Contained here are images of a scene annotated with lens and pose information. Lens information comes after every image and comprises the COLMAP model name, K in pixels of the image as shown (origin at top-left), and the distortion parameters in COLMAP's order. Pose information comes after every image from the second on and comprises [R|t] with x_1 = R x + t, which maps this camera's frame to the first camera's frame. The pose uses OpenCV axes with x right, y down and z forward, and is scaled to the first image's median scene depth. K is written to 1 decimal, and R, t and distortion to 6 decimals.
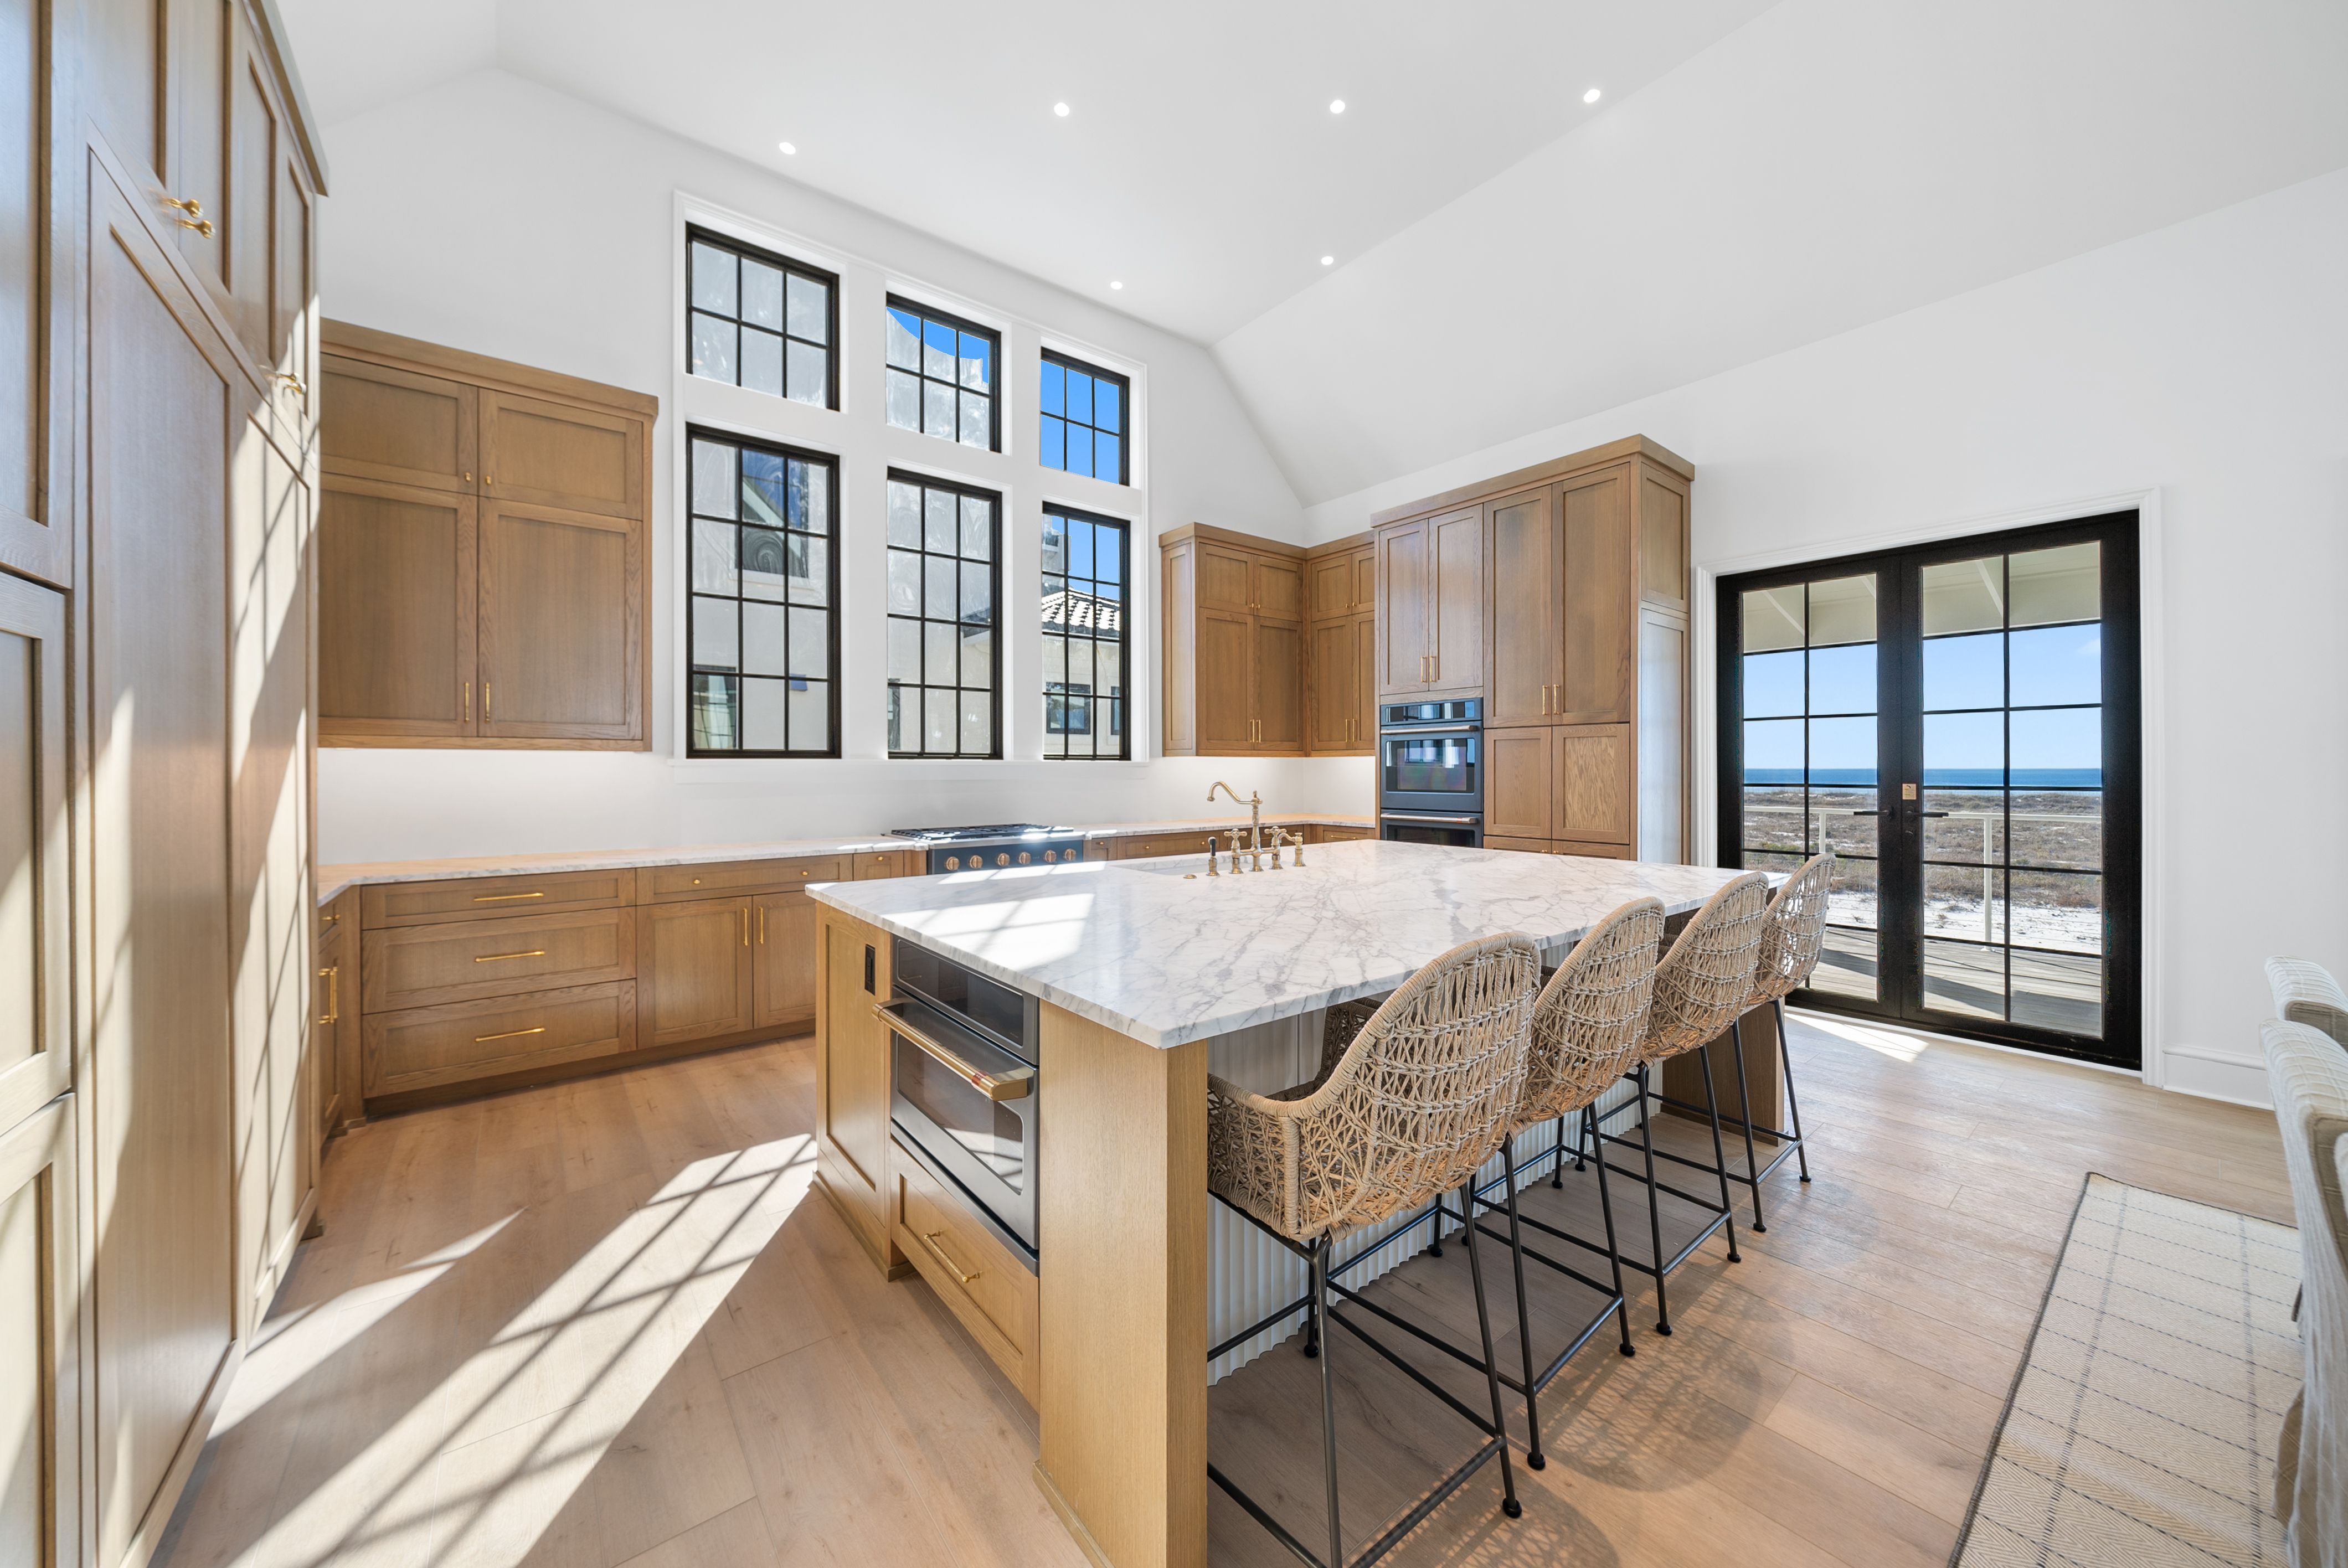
lens RADIAL K [[829.7, 0, 1169.1], [0, 829.7, 770.7], [0, 0, 1]] dist [-0.000087, -0.000611]
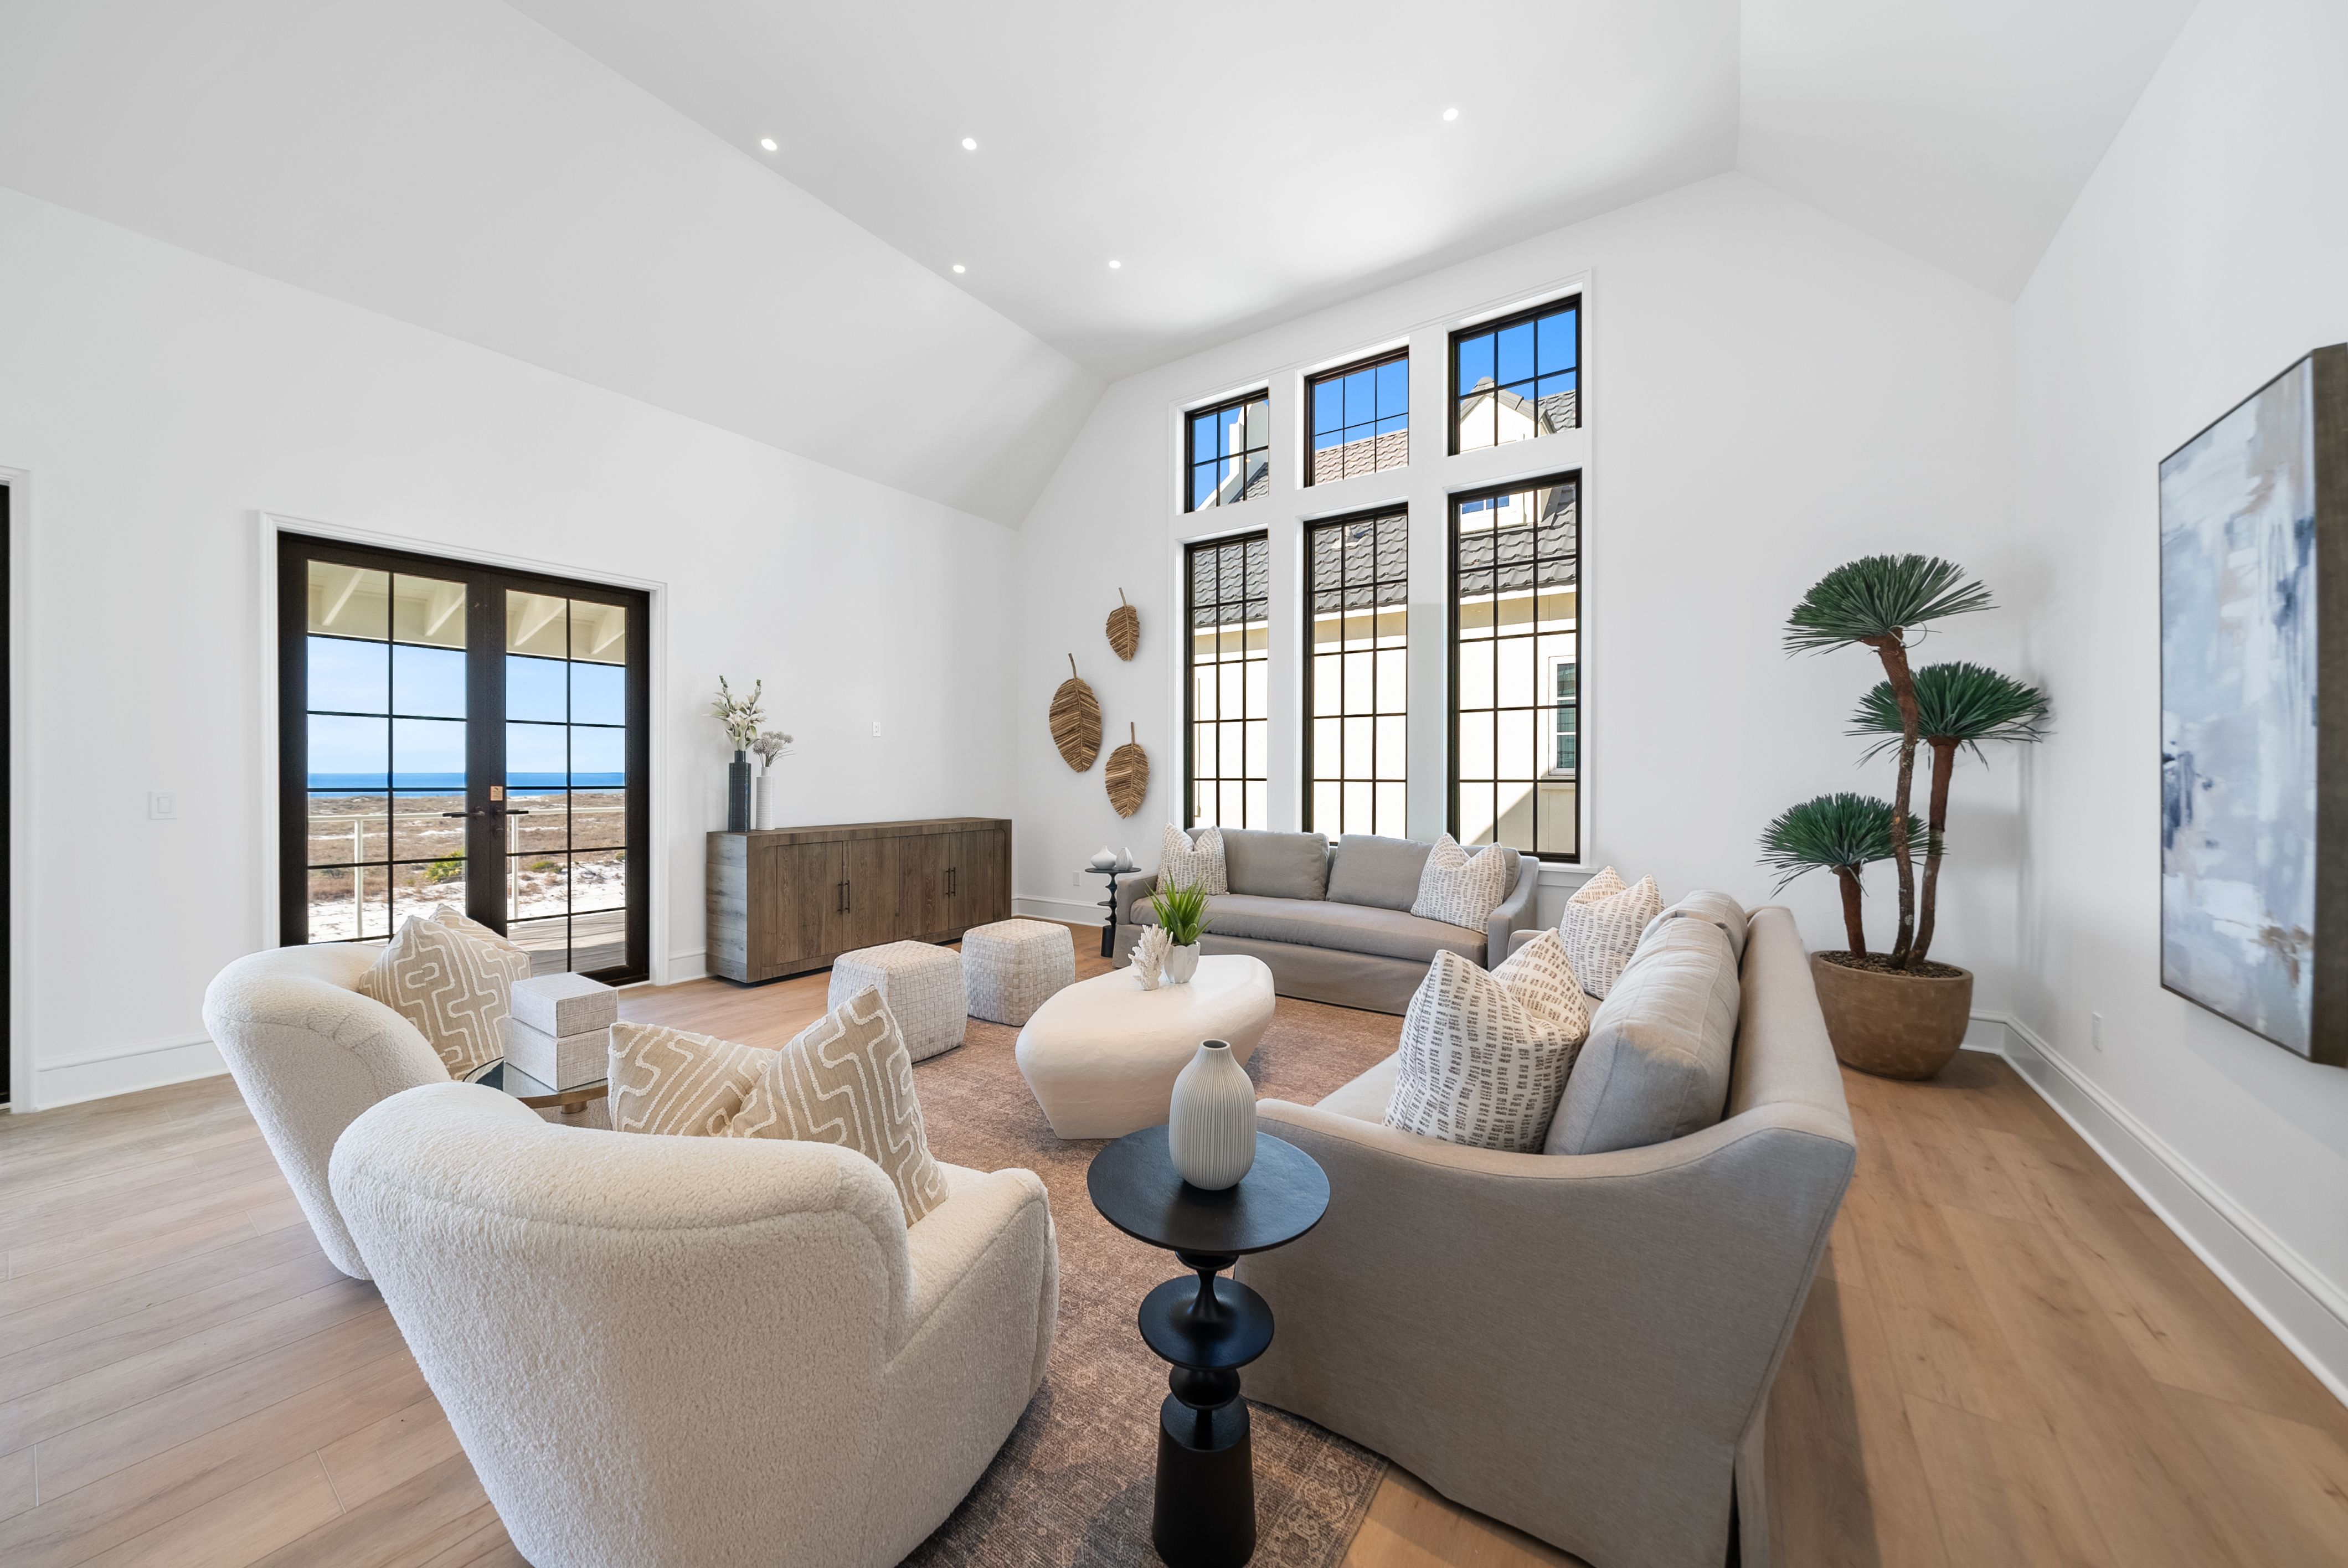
lens RADIAL K [[783.2, 0, 1162.5], [0, 783.2, 781.7], [0, 0, 1]] dist [-0.001335, 0.000058]
pose [[-0.274115, -0.008860, 0.961656, -0.227334], [-0.001533, 0.999960, 0.008776, -0.000432], [-0.961696, 0.000932, -0.274118, 0.311294]]
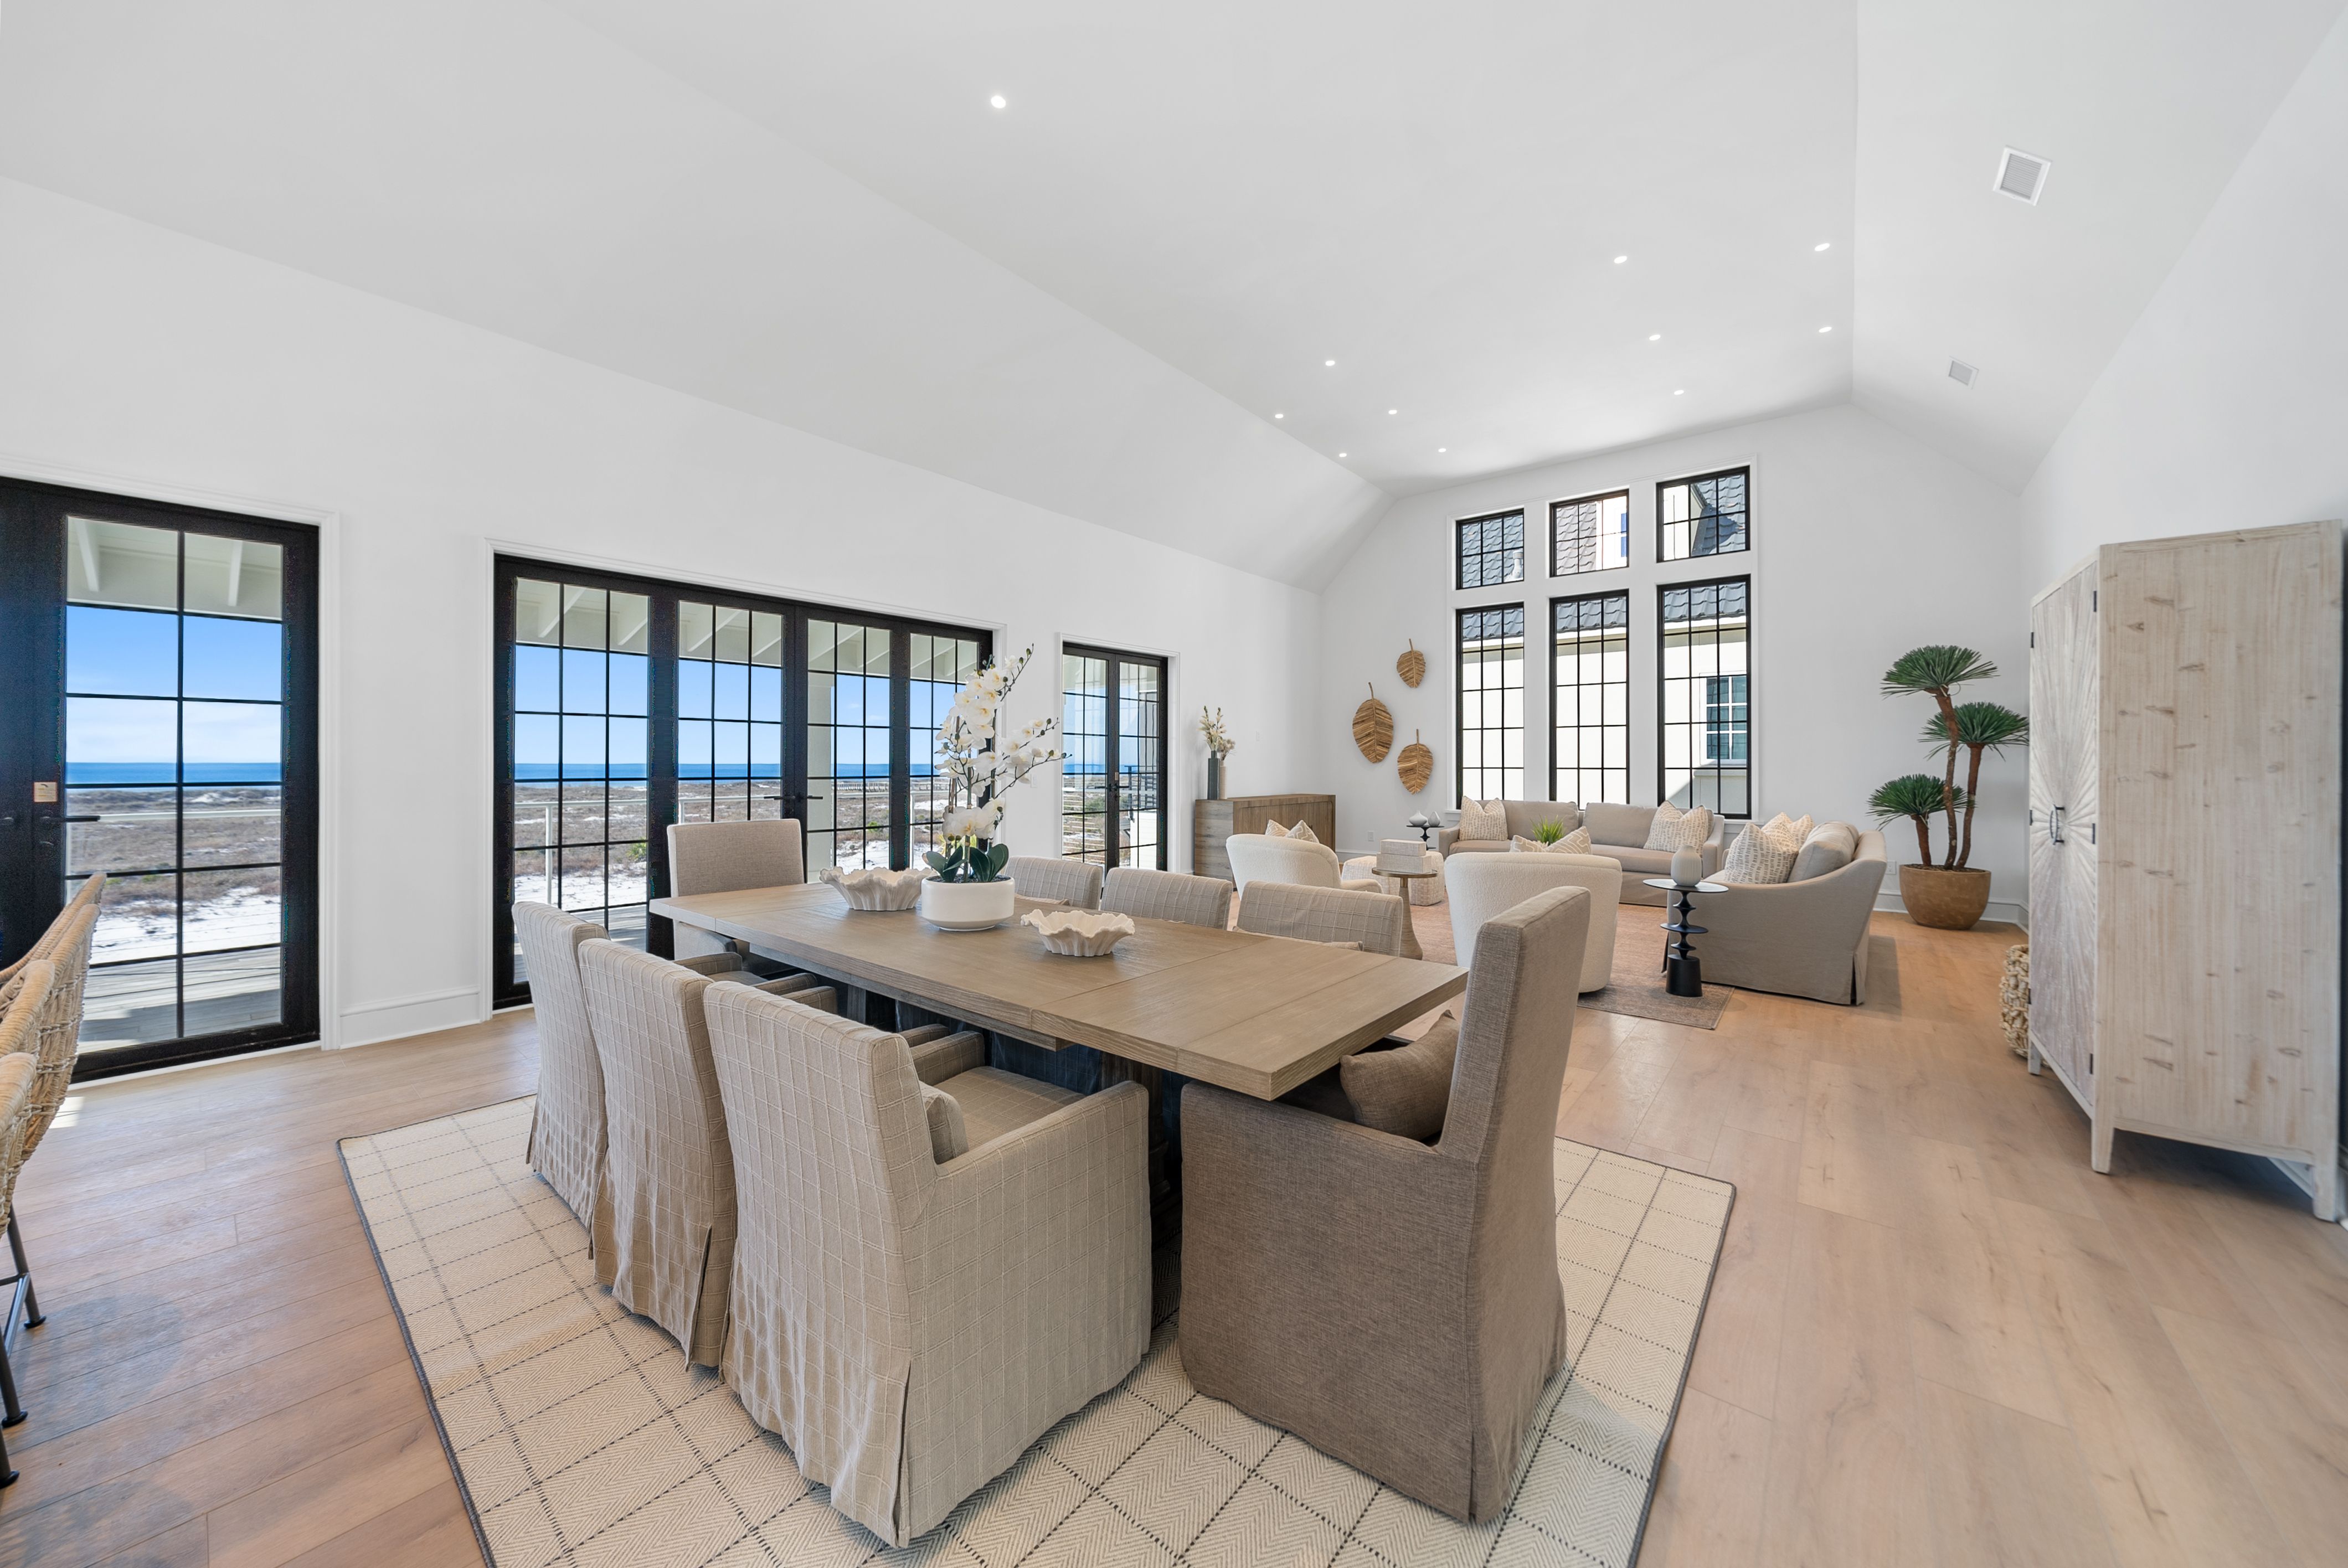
lens RADIAL K [[829.7, 0, 1136.5], [0, 829.7, 768.3], [0, 0, 1]] dist [-0.000087, -0.000611]
pose [[-0.195378, -0.002622, 0.980724, -0.288035], [-0.000380, 0.999997, 0.002598, -0.000100], [-0.980728, 0.000135, -0.195379, 0.389069]]
